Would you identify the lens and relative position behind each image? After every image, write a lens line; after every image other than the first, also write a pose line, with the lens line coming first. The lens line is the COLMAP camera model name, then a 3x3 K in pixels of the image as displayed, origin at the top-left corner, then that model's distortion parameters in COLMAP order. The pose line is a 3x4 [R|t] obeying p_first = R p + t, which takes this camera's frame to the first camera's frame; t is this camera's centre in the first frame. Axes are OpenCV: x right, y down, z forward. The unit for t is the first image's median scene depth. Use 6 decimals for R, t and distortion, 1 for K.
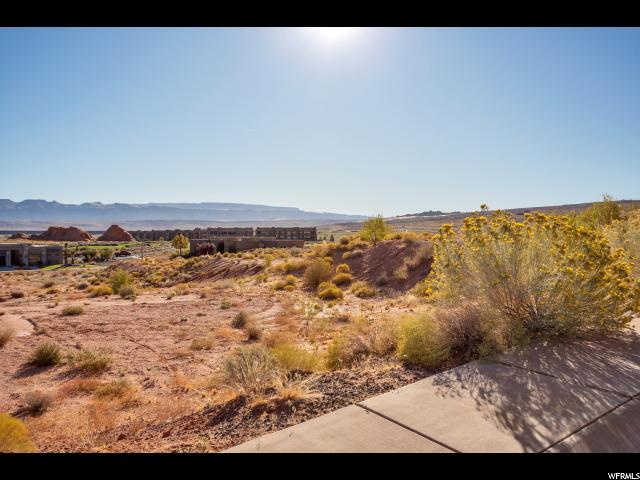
lens RADIAL K [[521.7, 0, 320.0], [0, 521.7, 239.9], [0, 0, 1]] dist [0.047604, -0.002606]
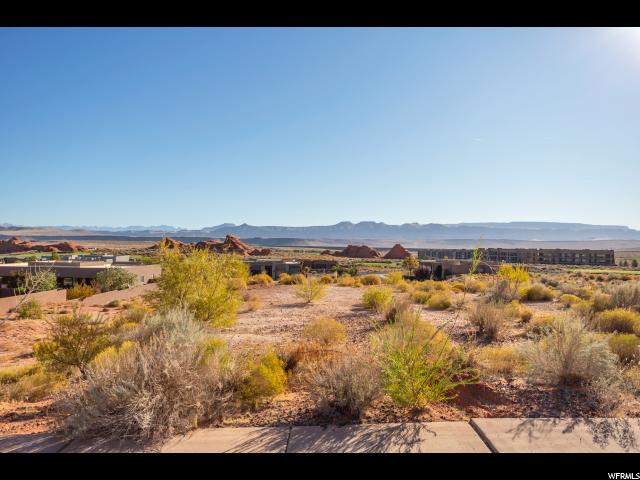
lens RADIAL K [[486.9, 0, 322.1], [0, 486.9, 237.8], [0, 0, 1]] dist [-0.002564, 0.002318]
pose [[0.805928, 0.005048, -0.591993, 0.054598], [-0.028986, 0.999101, -0.030941, -0.004457], [0.591304, 0.042096, 0.805349, 0.098651]]
